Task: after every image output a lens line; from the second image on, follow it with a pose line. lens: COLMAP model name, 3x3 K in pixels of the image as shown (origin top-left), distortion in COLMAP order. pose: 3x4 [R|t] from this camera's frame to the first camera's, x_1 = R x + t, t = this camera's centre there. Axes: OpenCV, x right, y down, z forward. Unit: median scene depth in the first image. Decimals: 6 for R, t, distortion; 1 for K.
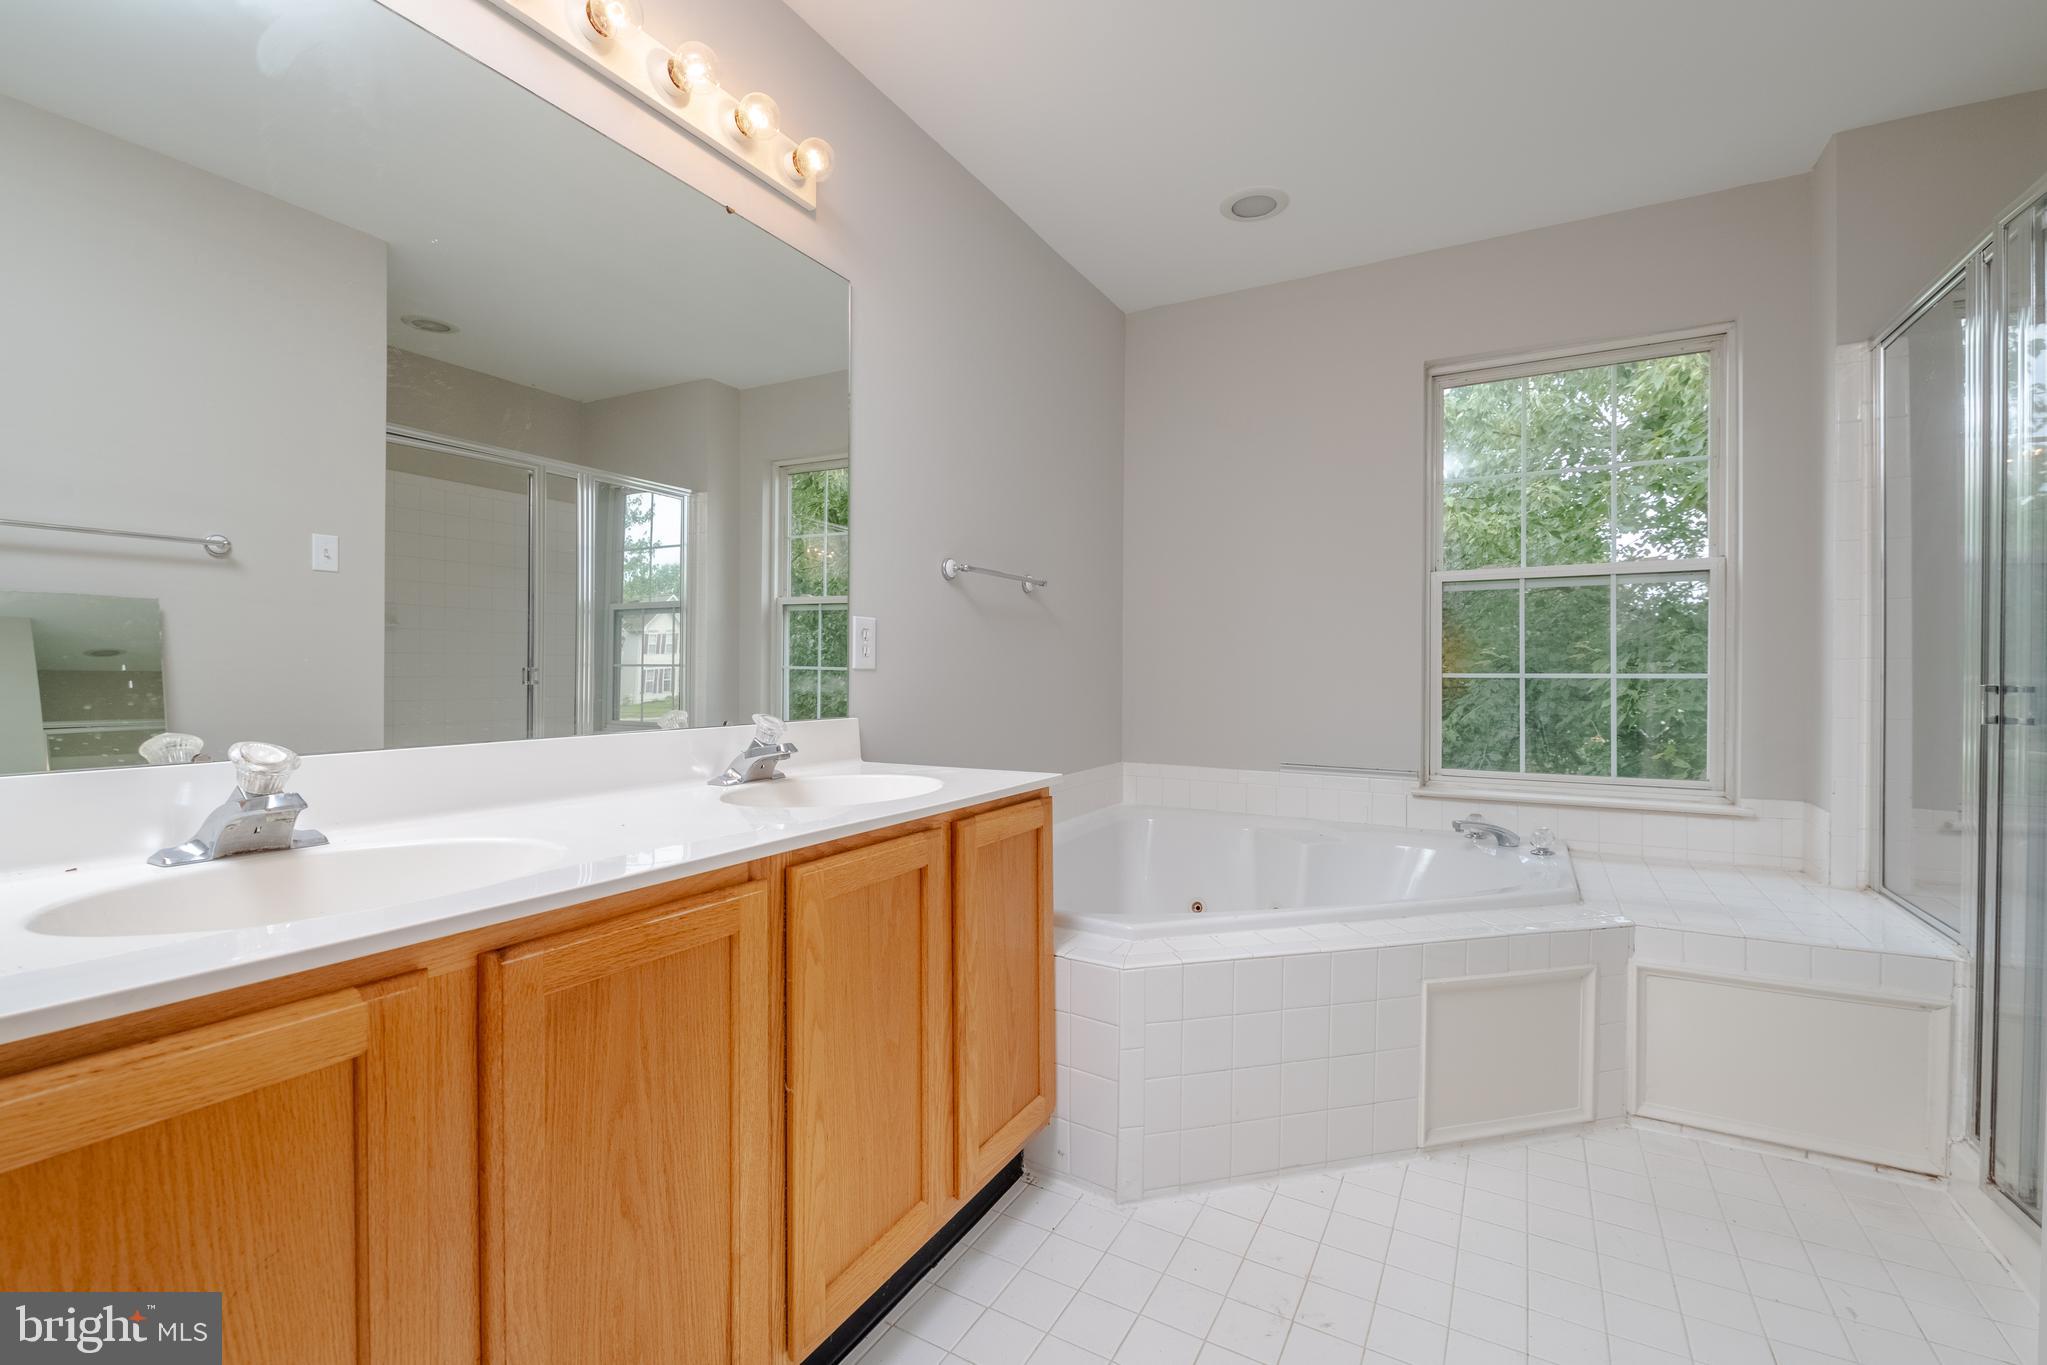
lens RADIAL K [[891.7, 0, 1018.6], [0, 891.7, 672.3], [0, 0, 1]] dist [-0.000241, -0.005867]
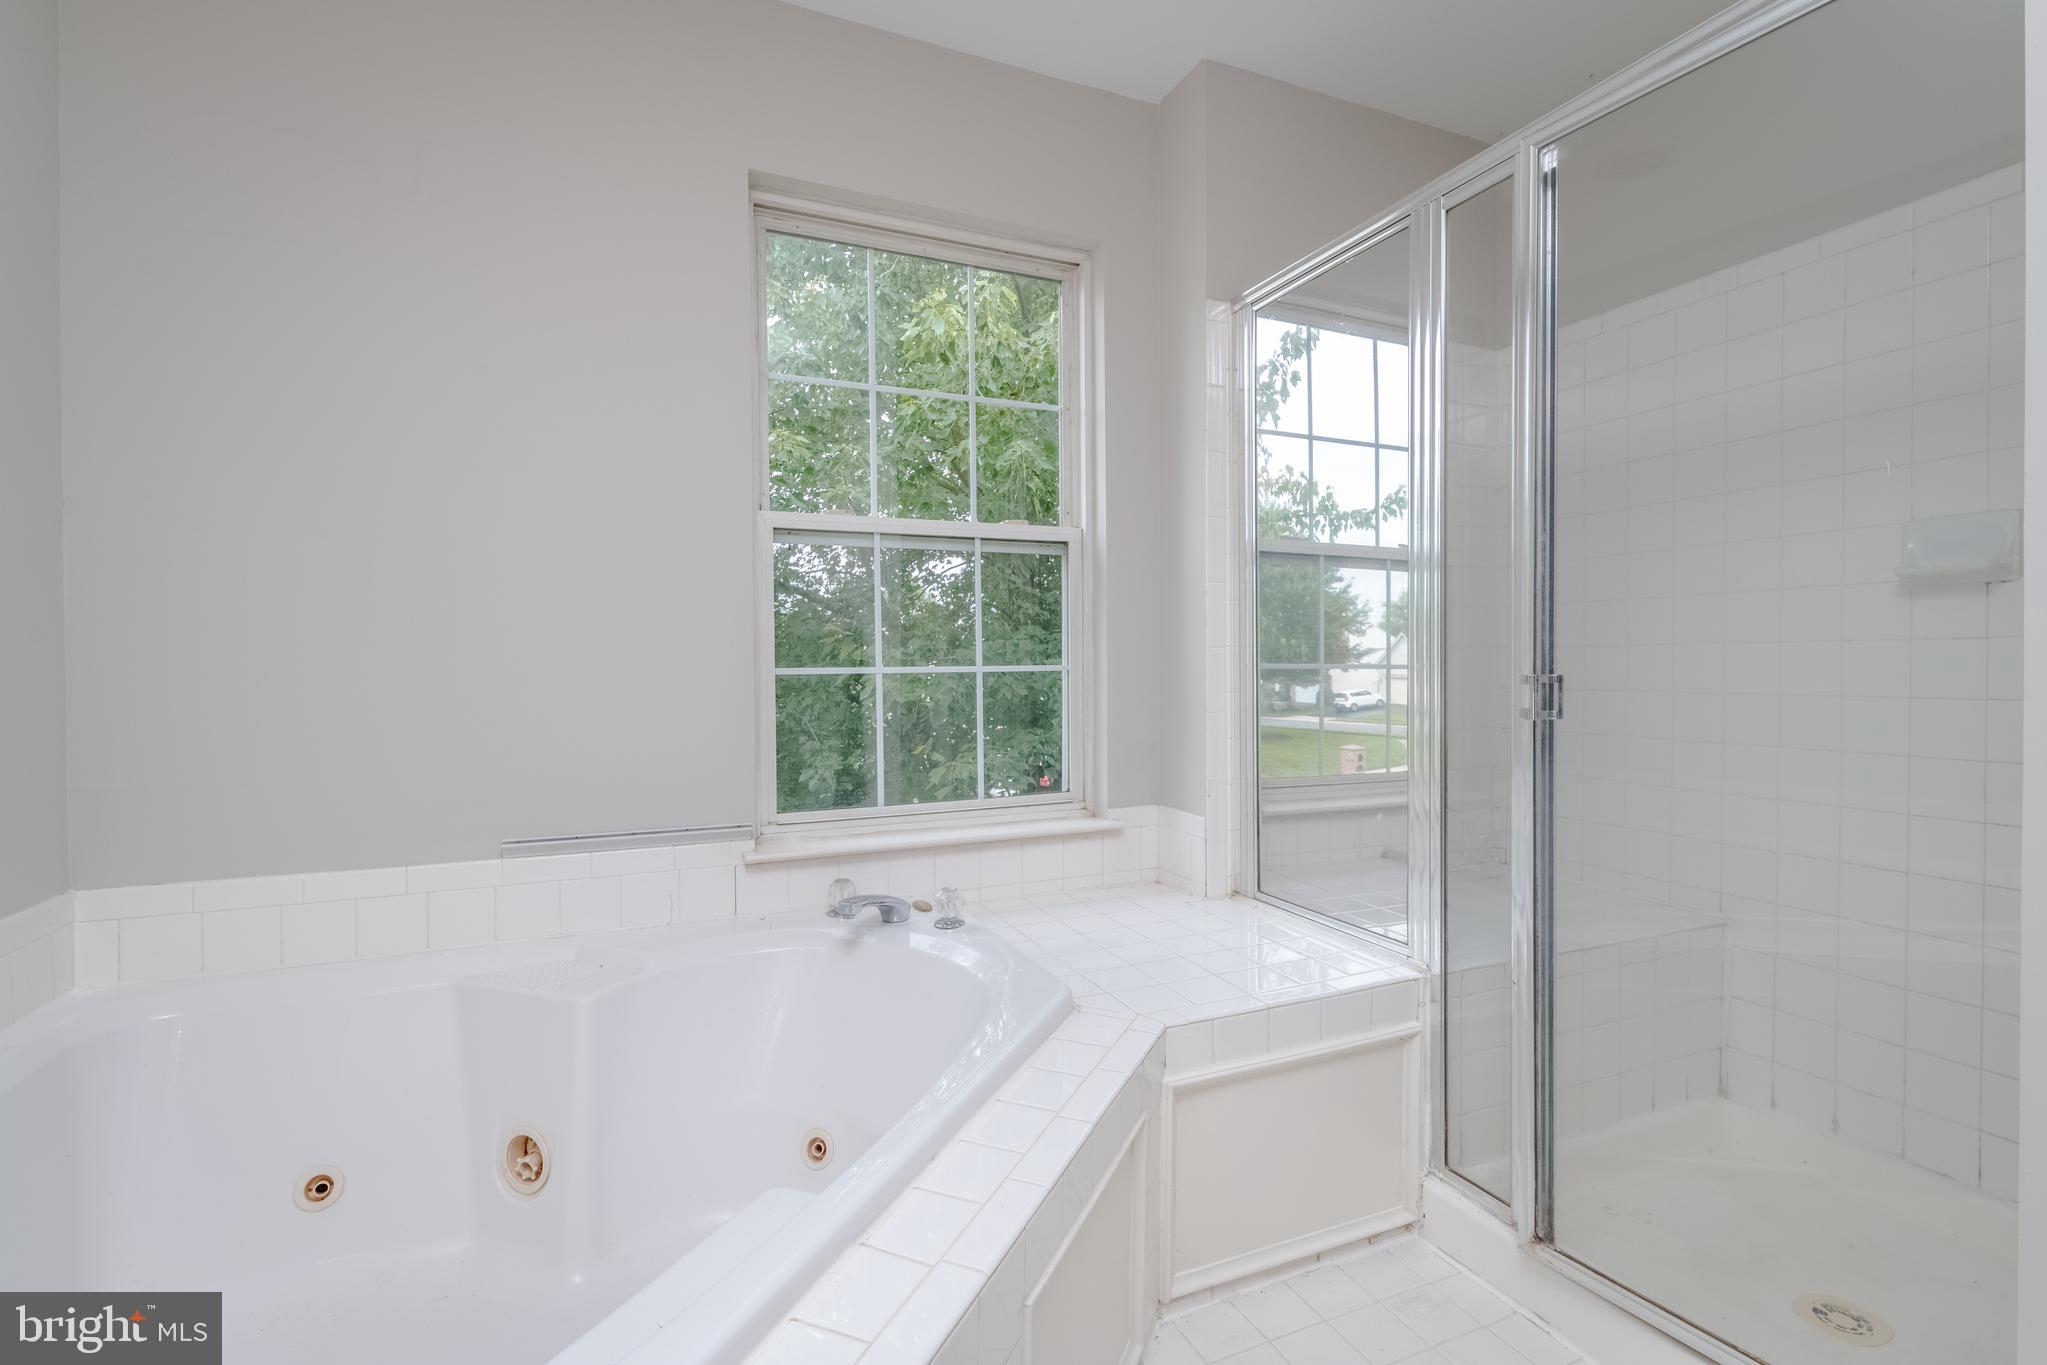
lens RADIAL K [[939.7, 0, 1029.1], [0, 939.7, 675.0], [0, 0, 1]] dist [0.011018, -0.000383]
pose [[0.588199, -0.016916, 0.808540, 0.037143], [0.009599, 0.999857, 0.013935, -0.001931], [-0.808660, -0.000435, 0.588277, 0.585480]]
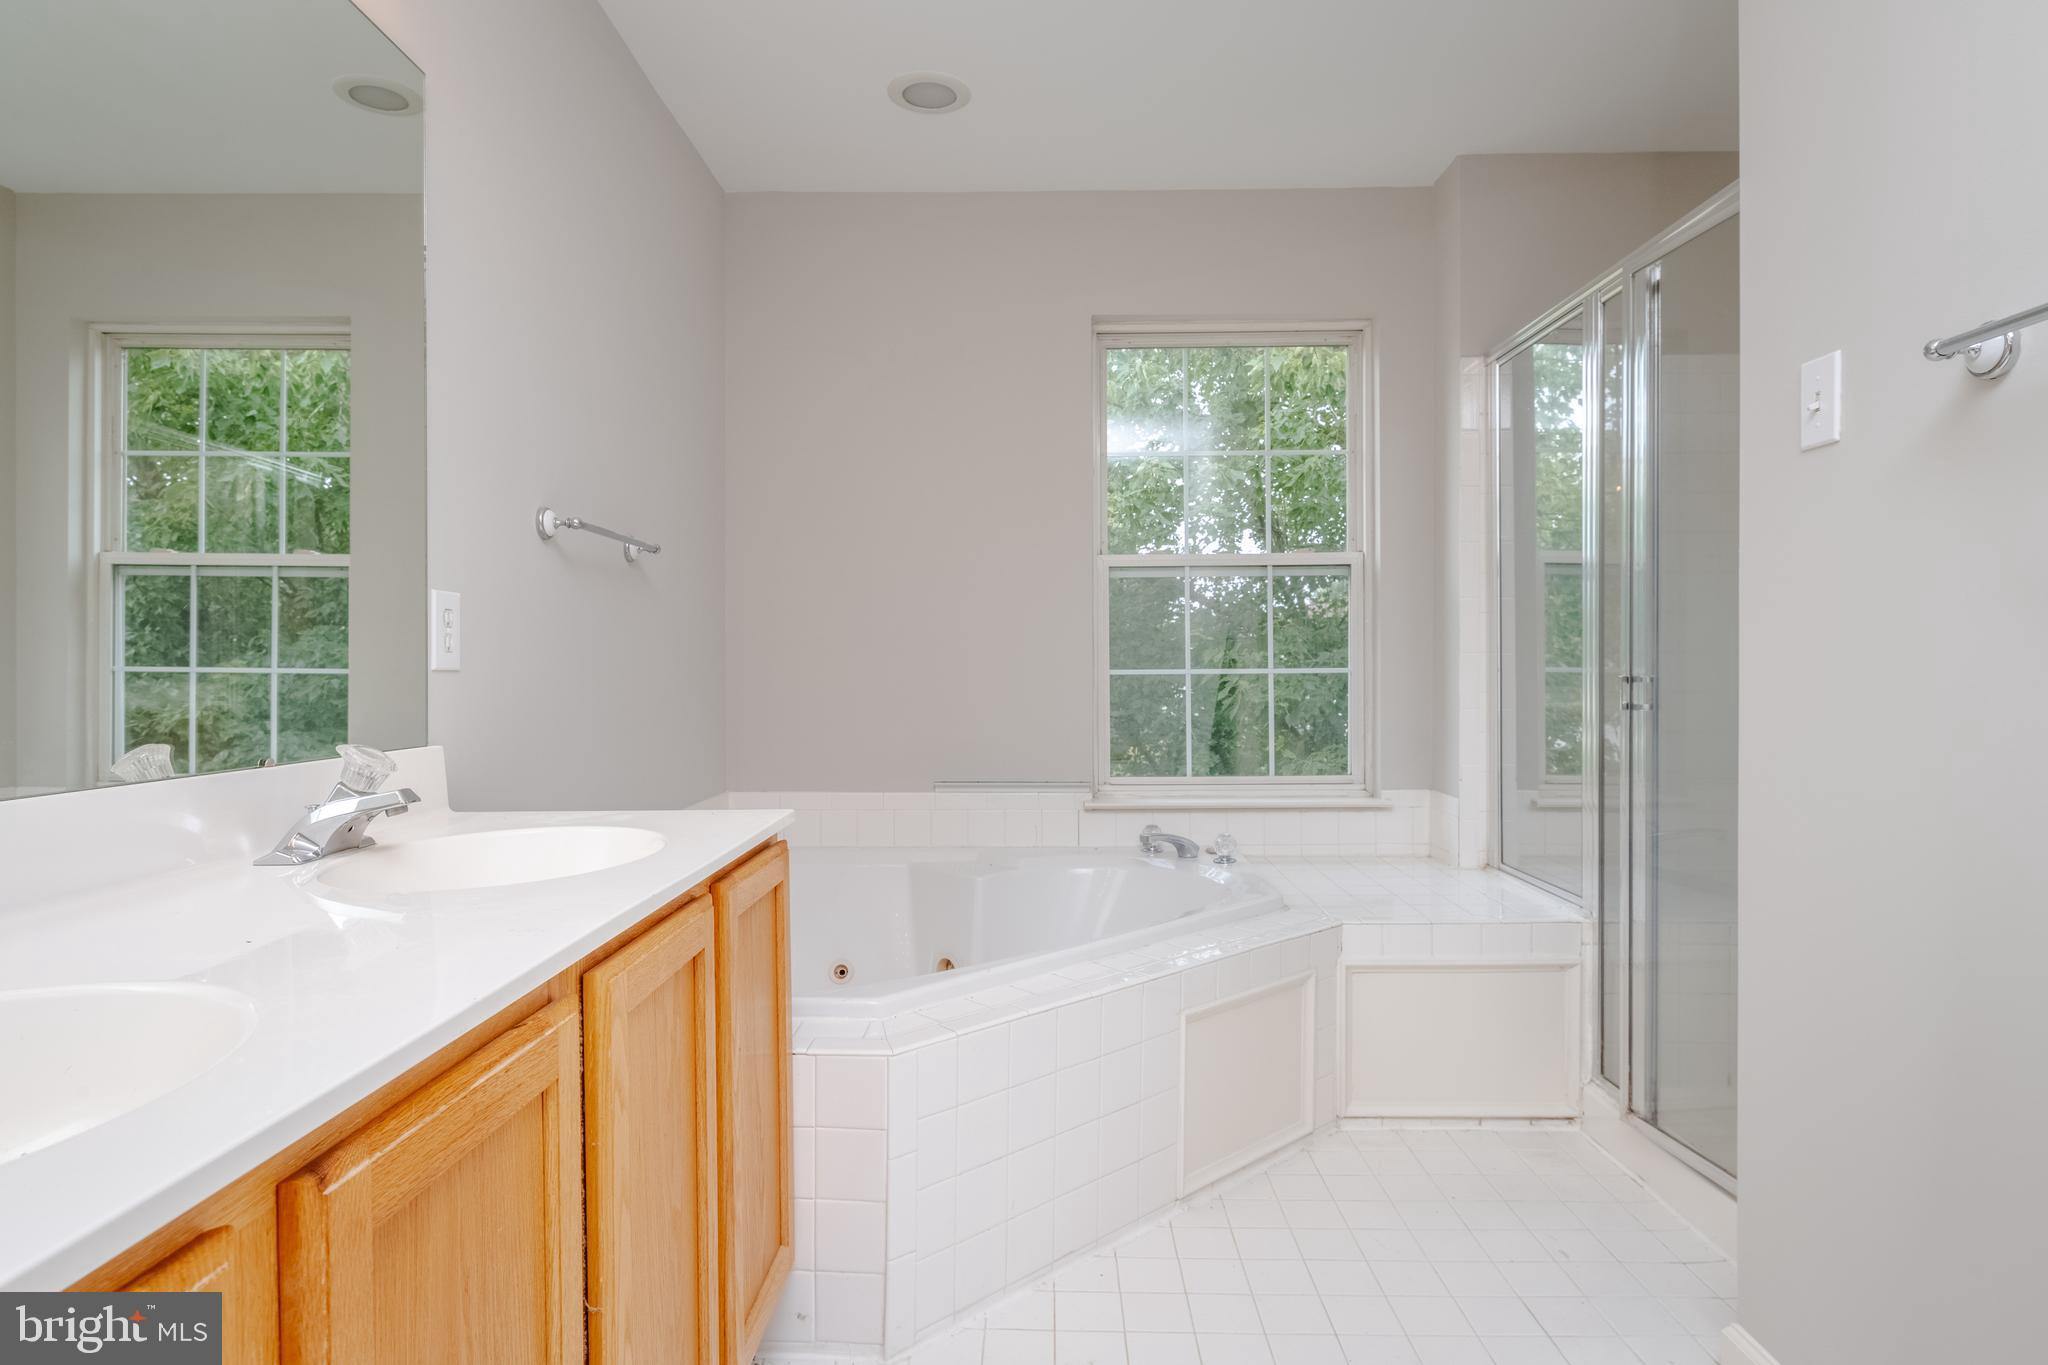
lens RADIAL K [[1152.8, 0, 1023.3], [0, 1152.8, 671.3], [0, 0, 1]] dist [-0.001355, -0.002363]
pose [[0.873662, -0.009122, 0.486449, -0.207897], [0.008285, 0.999958, 0.003871, -0.002790], [-0.486464, 0.000648, 0.873701, 0.051896]]
